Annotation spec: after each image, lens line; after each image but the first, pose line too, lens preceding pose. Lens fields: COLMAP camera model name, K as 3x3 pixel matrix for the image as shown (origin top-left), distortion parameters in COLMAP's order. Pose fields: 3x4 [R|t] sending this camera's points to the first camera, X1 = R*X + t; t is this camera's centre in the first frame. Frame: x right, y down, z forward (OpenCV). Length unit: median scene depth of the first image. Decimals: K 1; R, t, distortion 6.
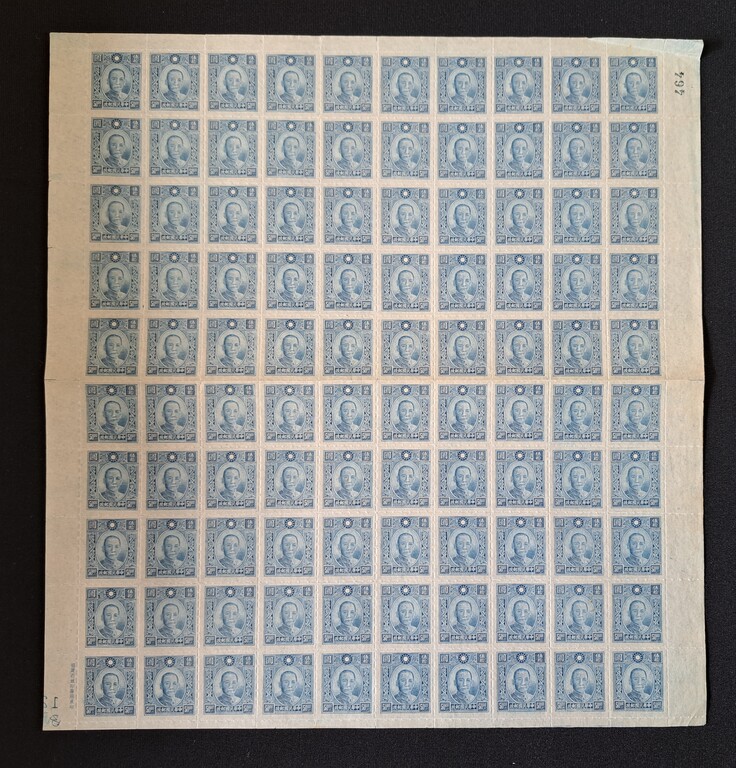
lens RADIAL K [[720.1, 0, 304.3], [0, 720.1, 429.7], [0, 0, 1]] dist [0.034682, 0.039597]
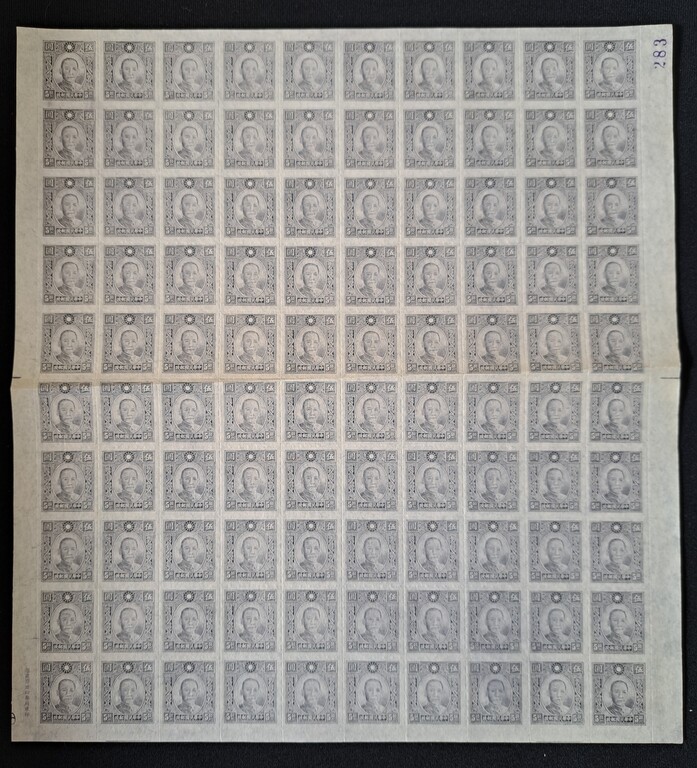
lens RADIAL K [[747.5, 0, 434.1], [0, 747.5, 427.9], [0, 0, 1]] dist [0.027253, 0.020112]
pose [[0.998946, 0.002664, -0.045818, 0.267290], [-0.002735, 0.999995, -0.001483, -0.000652], [0.045814, 0.001607, 0.998949, 0.008619]]
